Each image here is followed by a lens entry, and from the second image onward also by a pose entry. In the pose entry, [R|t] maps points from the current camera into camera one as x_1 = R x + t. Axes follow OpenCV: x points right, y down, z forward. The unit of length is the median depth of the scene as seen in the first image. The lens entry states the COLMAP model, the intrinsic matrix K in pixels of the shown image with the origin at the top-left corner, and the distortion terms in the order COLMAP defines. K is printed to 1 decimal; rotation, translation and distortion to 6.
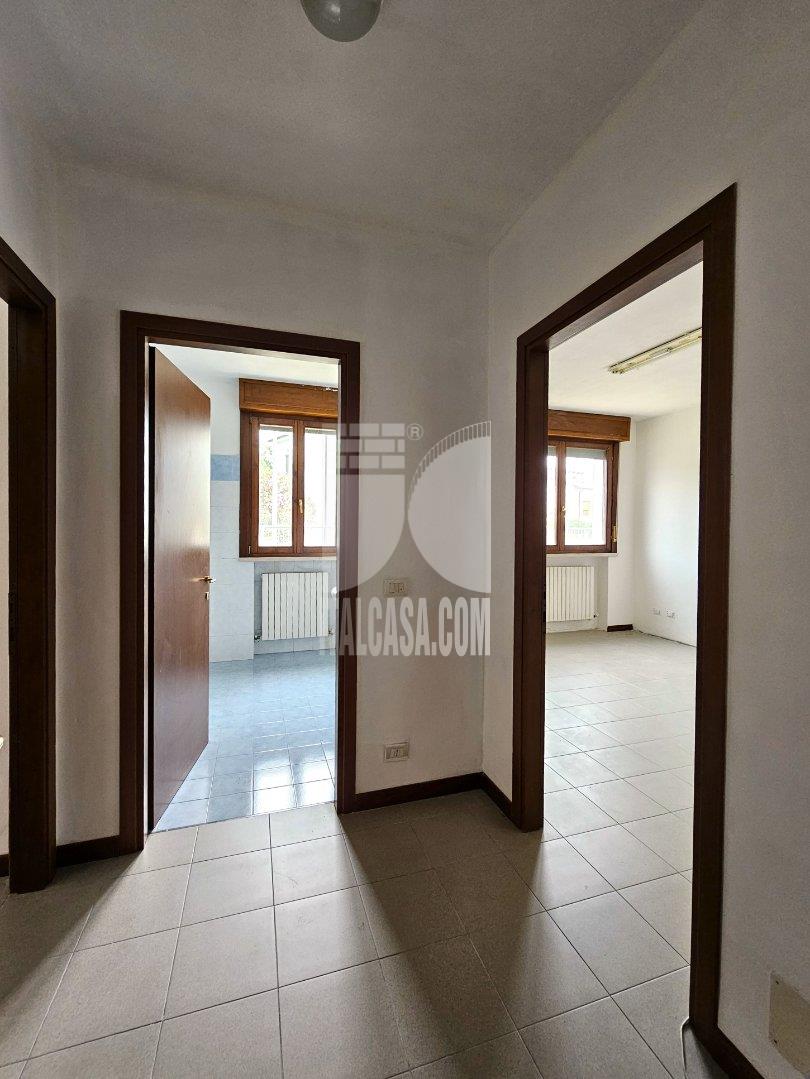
lens RADIAL K [[444.2, 0, 399.1], [0, 444.2, 532.5], [0, 0, 1]] dist [0.000087, 0.000266]
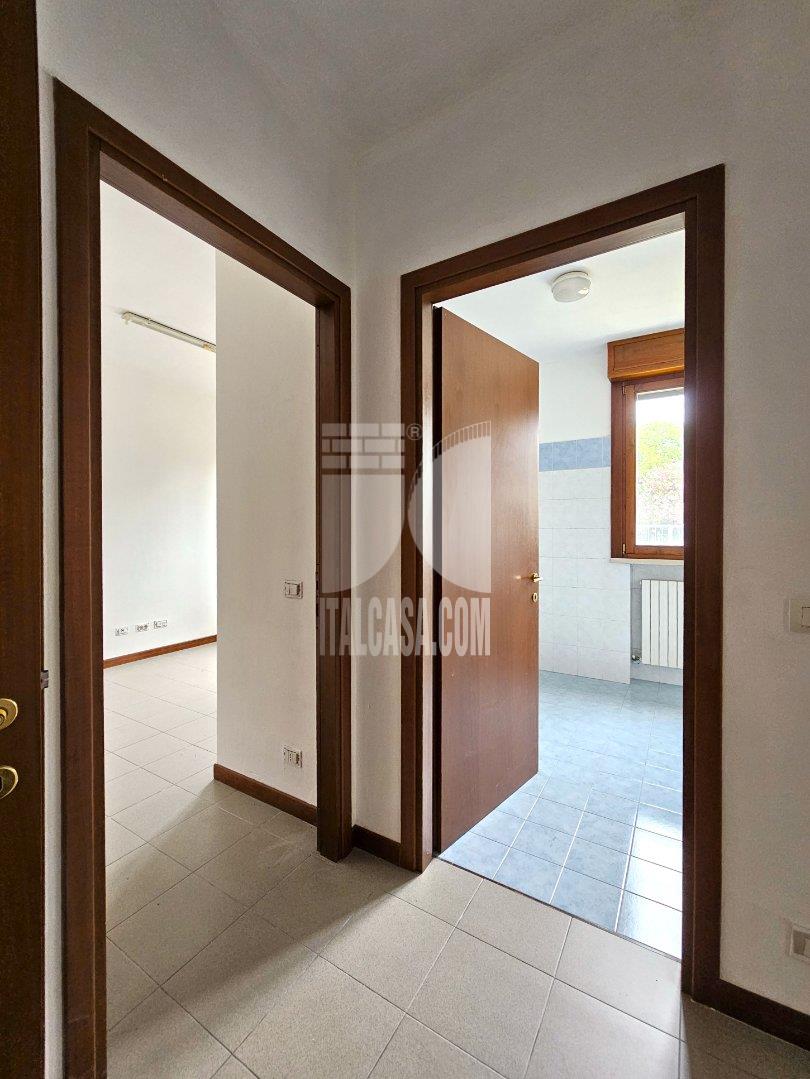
lens RADIAL K [[452.8, 0, 408.9], [0, 452.8, 535.1], [0, 0, 1]] dist [0.001376, -0.000167]
pose [[0.652997, -0.004415, -0.757347, 0.089246], [-0.000275, 0.999982, -0.006067, 0.043279], [0.757360, 0.004170, 0.652984, 0.365744]]
